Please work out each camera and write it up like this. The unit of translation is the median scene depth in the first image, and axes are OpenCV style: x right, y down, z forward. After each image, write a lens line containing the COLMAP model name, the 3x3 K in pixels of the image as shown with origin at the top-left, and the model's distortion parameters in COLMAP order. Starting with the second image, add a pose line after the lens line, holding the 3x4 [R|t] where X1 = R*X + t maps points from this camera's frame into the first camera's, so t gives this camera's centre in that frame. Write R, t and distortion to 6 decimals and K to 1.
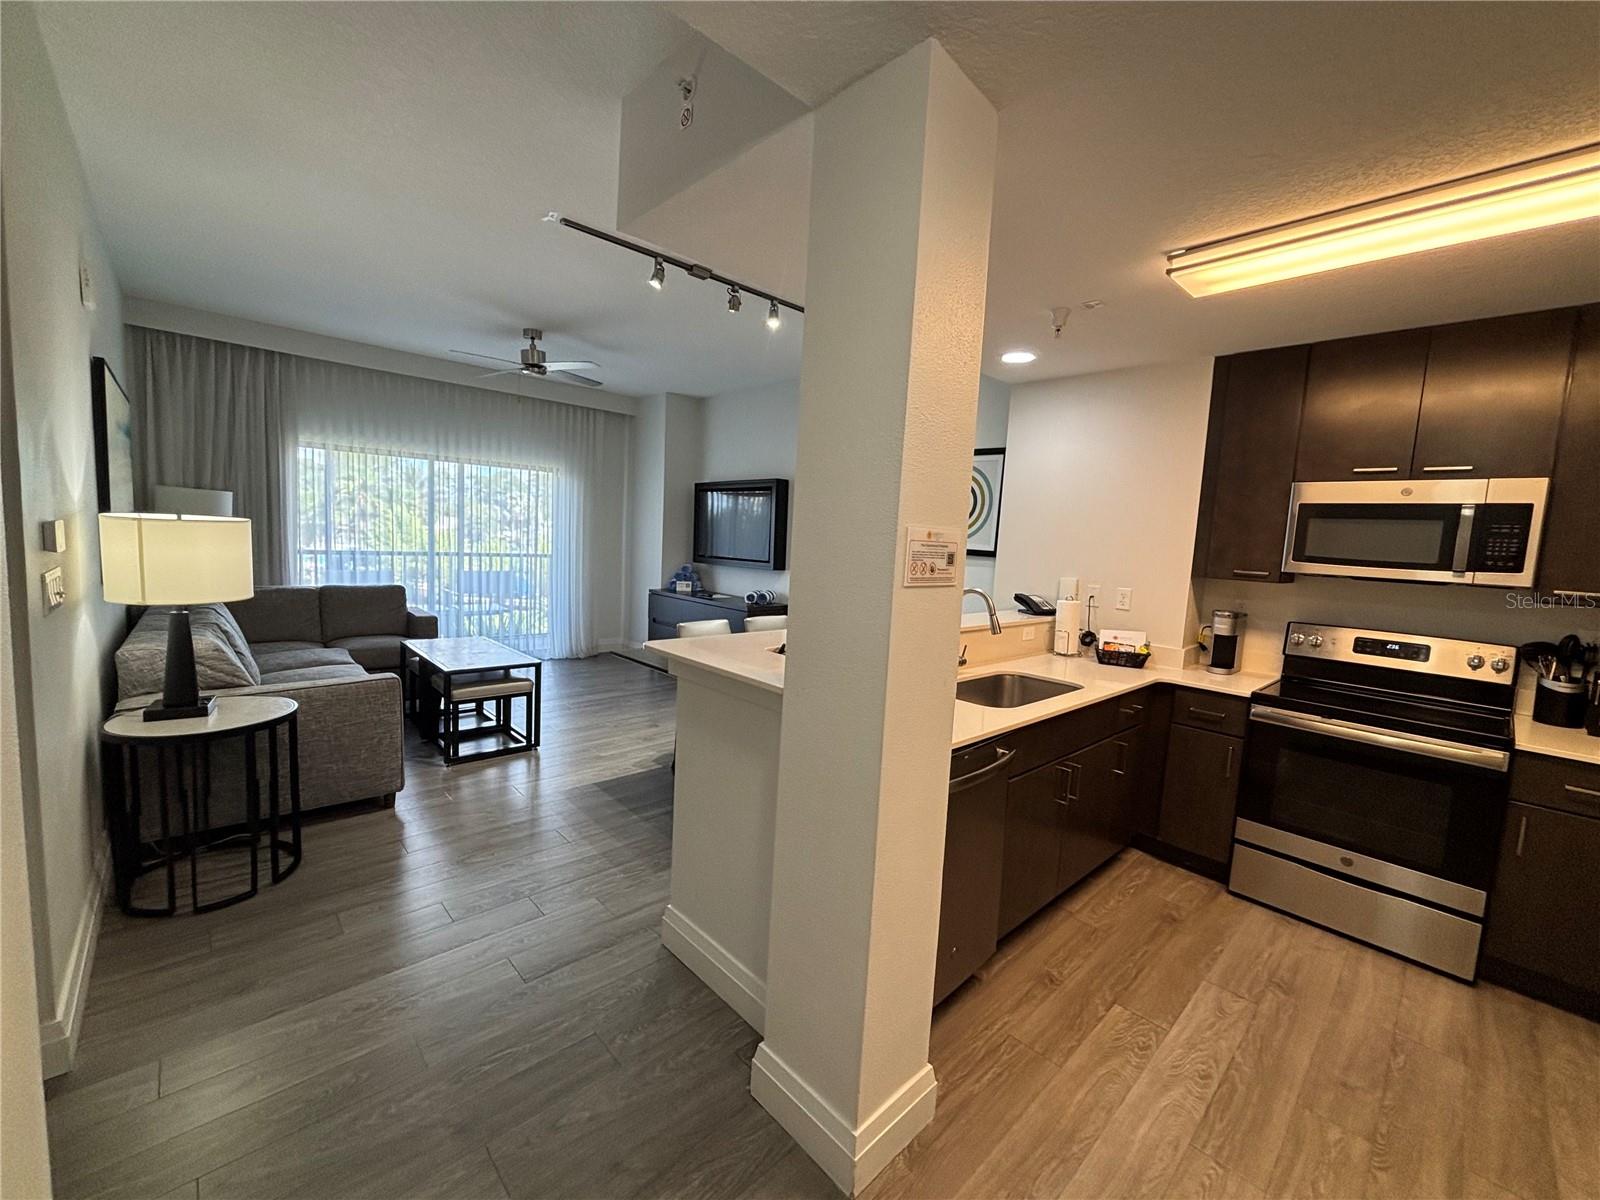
lens RADIAL K [[640.9, 0, 801.1], [0, 640.9, 597.2], [0, 0, 1]] dist [-0.003639, 0.000684]
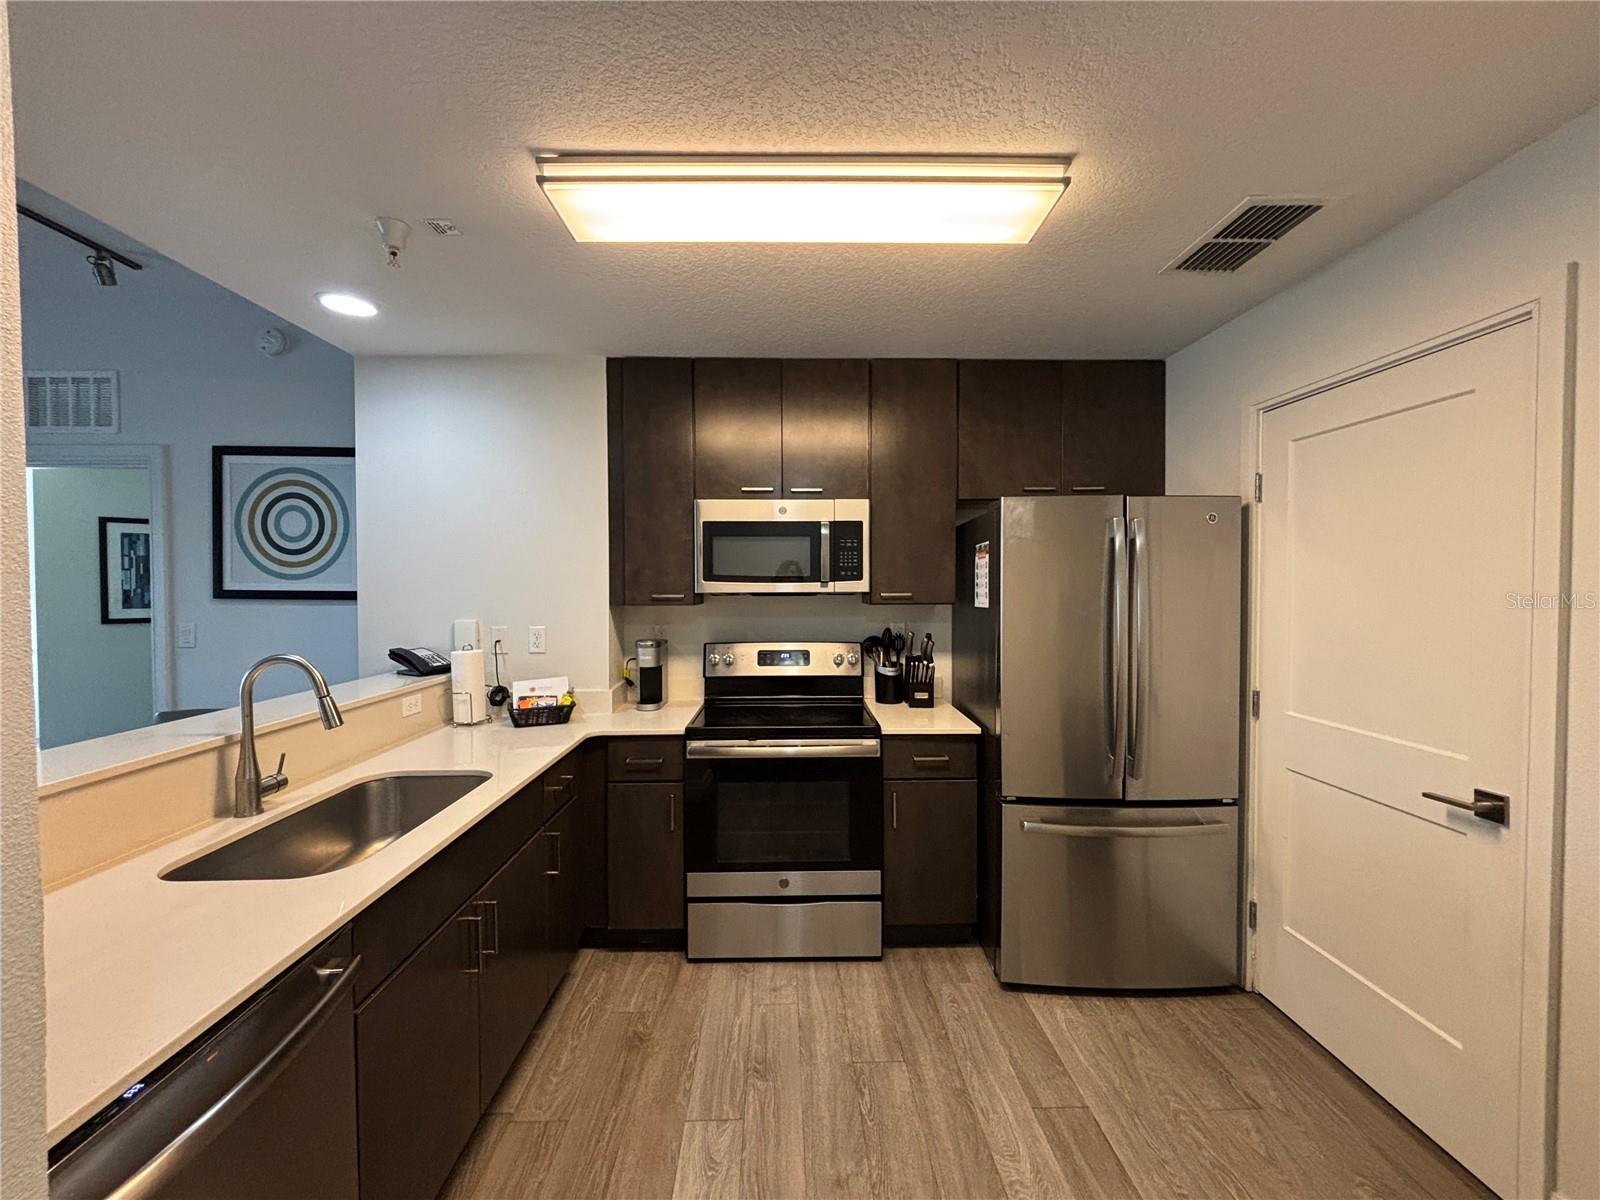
lens RADIAL K [[640.9, 0, 793.9], [0, 640.9, 597.7], [0, 0, 1]] dist [-0.003639, 0.000684]
pose [[0.666651, -0.070197, 0.742057, 0.120965], [0.111615, 0.993732, -0.006268, -0.008407], [-0.736966, 0.087003, 0.670307, 0.211823]]
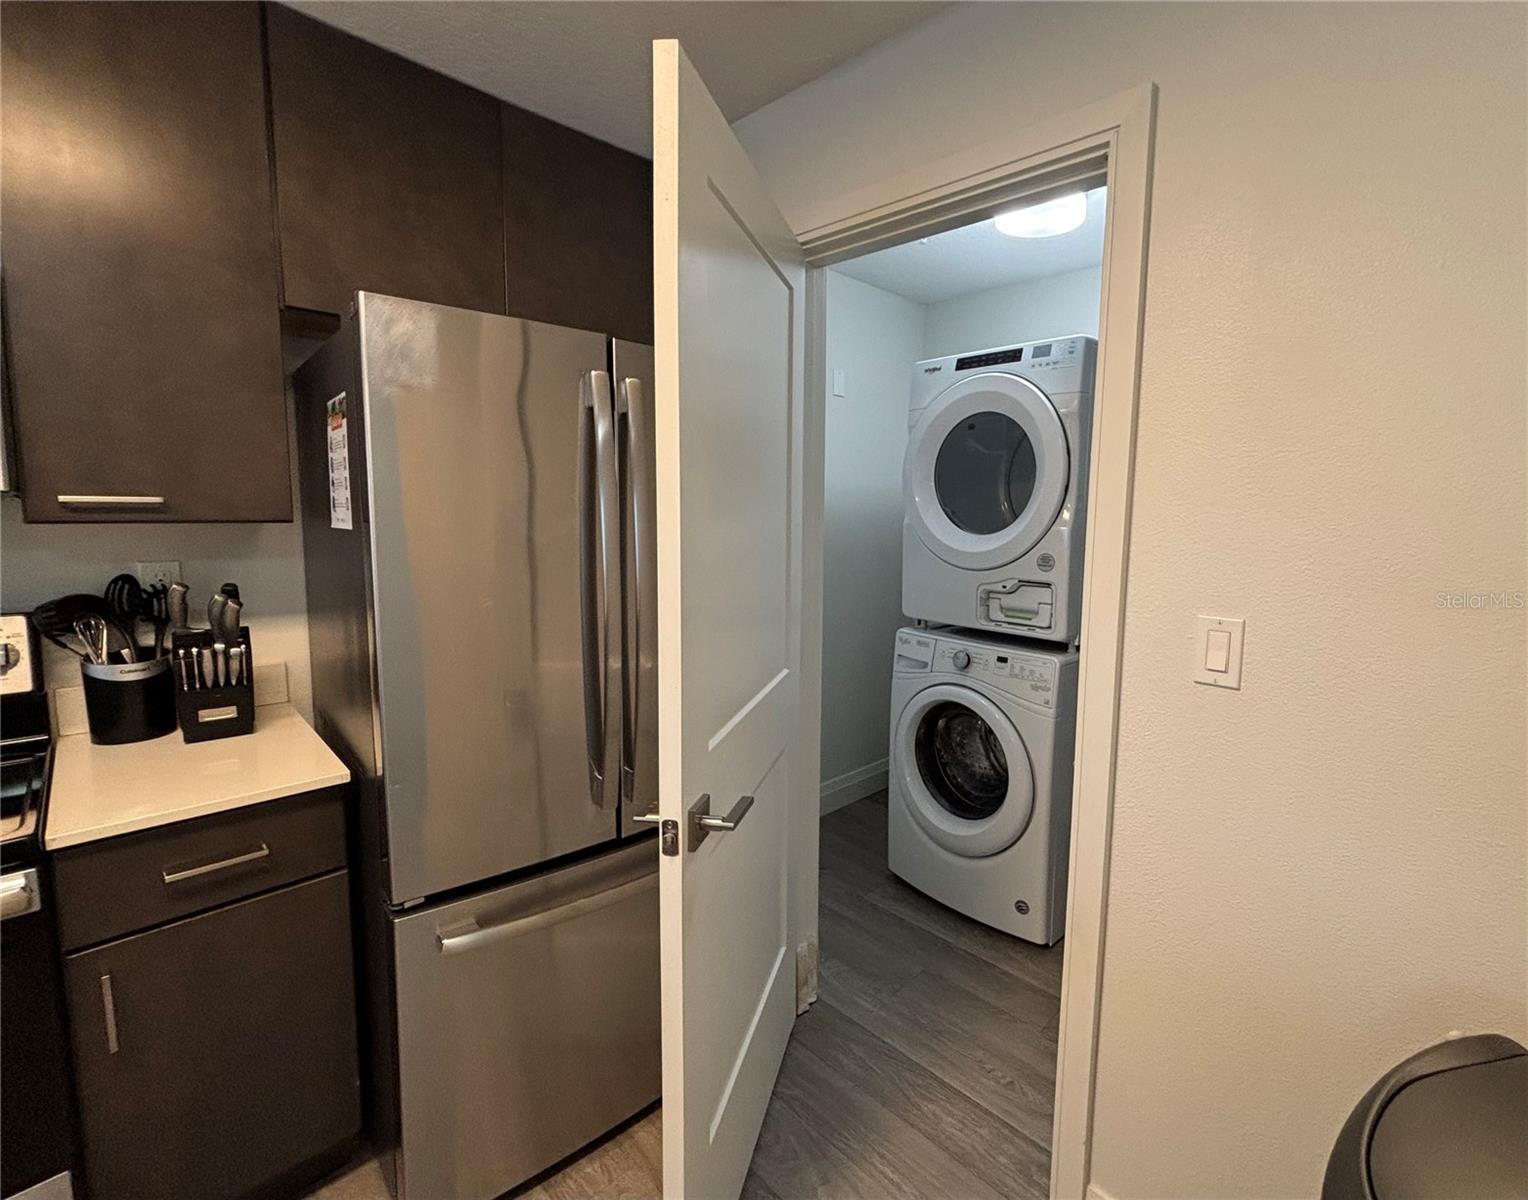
lens RADIAL K [[693.3, 0, 858.3], [0, 693.3, 571.2], [0, 0, 1]] dist [0.004372, -0.000756]
pose [[-0.090842, -0.153183, 0.984014, 0.388547], [0.076570, 0.984100, 0.160265, 0.004844], [-0.992917, 0.089905, -0.077668, 0.287122]]
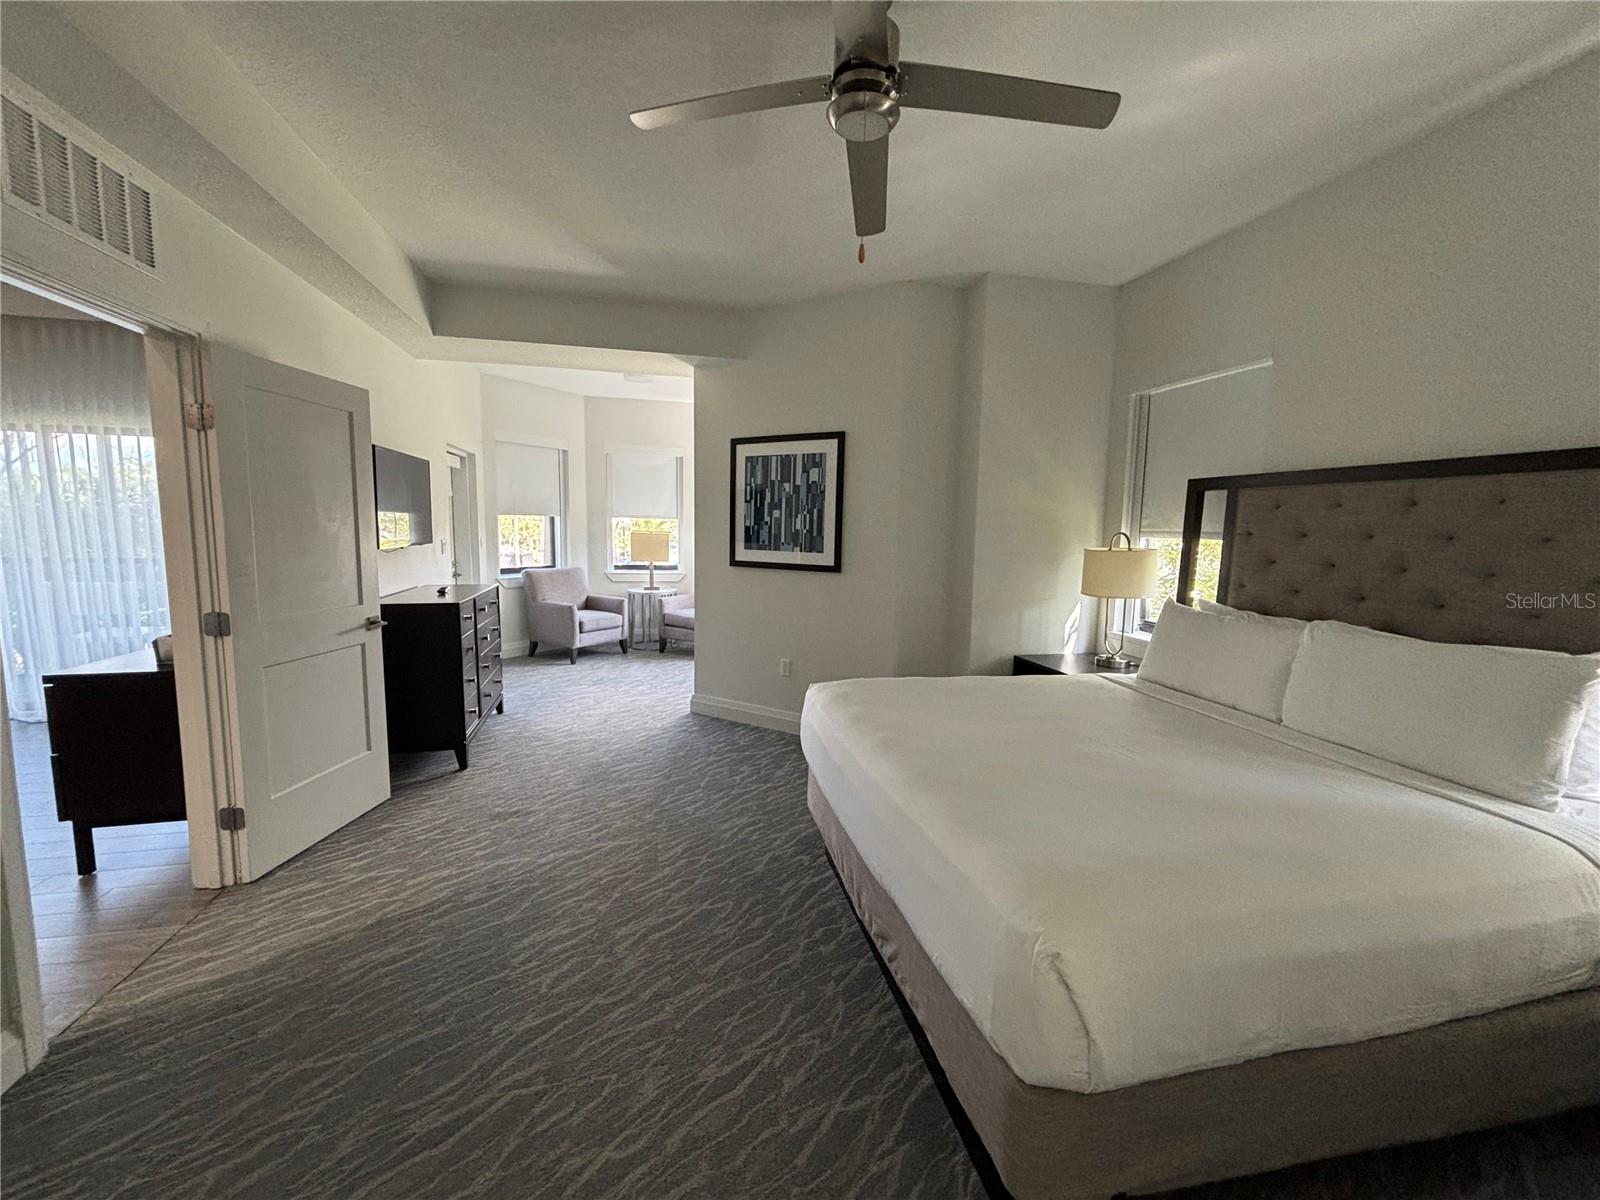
lens RADIAL K [[640.9, 0, 808.9], [0, 640.9, 605.7], [0, 0, 1]] dist [-0.003639, 0.000684]
pose [[0.865019, 0.023561, -0.501185, 0.933505], [-0.020329, 0.999722, 0.011910, -0.075542], [0.501326, -0.000114, 0.865258, 1.366270]]
